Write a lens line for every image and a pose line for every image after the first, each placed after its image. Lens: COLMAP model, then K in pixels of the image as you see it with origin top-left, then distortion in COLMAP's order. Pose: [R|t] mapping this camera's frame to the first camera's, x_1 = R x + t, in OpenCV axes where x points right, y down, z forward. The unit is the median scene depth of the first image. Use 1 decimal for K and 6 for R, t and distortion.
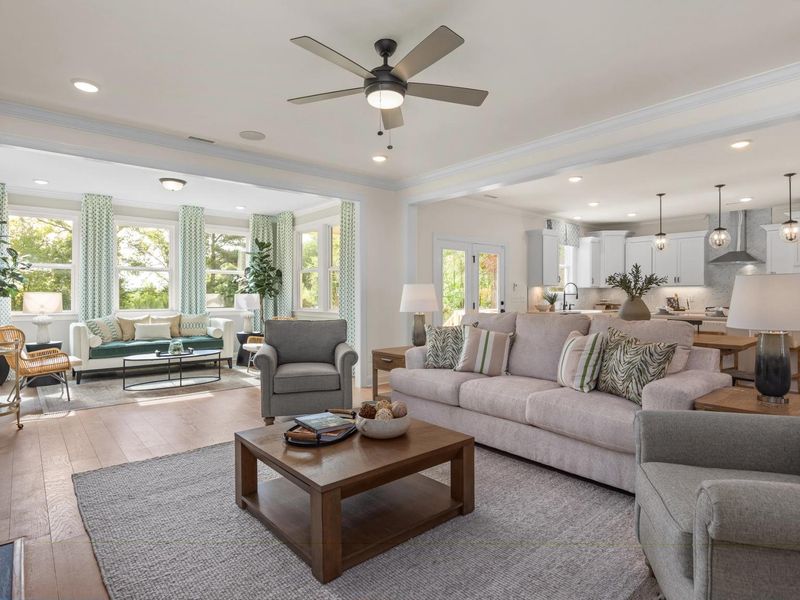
lens RADIAL K [[445.7, 0, 399.2], [0, 445.7, 301.1], [0, 0, 1]] dist [-0.012006, 0.000923]
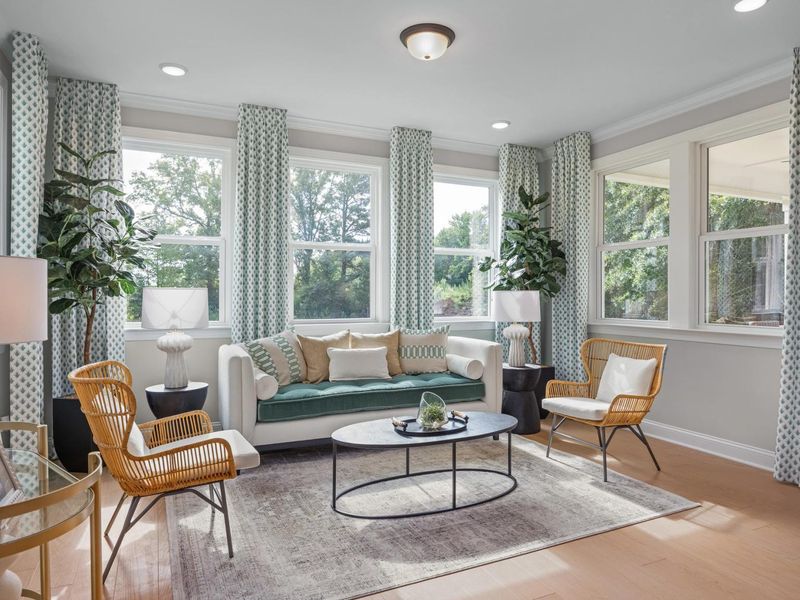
lens RADIAL K [[515.5, 0, 392.2], [0, 515.5, 299.3], [0, 0, 1]] dist [-0.001883, 0.002681]
pose [[0.961480, 0.005068, -0.274827, -0.395400], [-0.005891, 0.999980, -0.002171, -0.005894], [0.274811, 0.003706, 0.961491, 0.488730]]
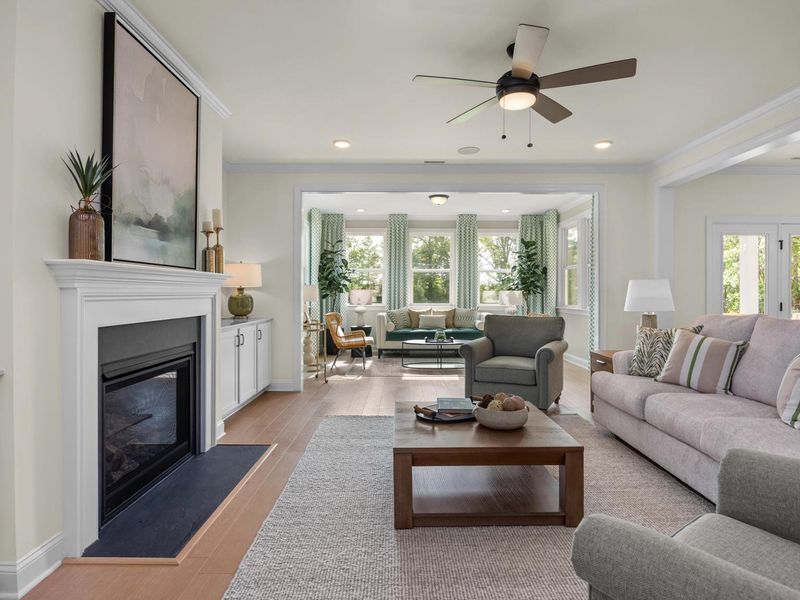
lens RADIAL K [[445.7, 0, 404.6], [0, 445.7, 295.8], [0, 0, 1]] dist [-0.012006, 0.000923]
pose [[0.765473, 0.006970, -0.643430, 0.189409], [-0.009954, 0.999950, -0.001010, -0.000654], [0.643391, 0.007178, 0.765504, 0.022799]]
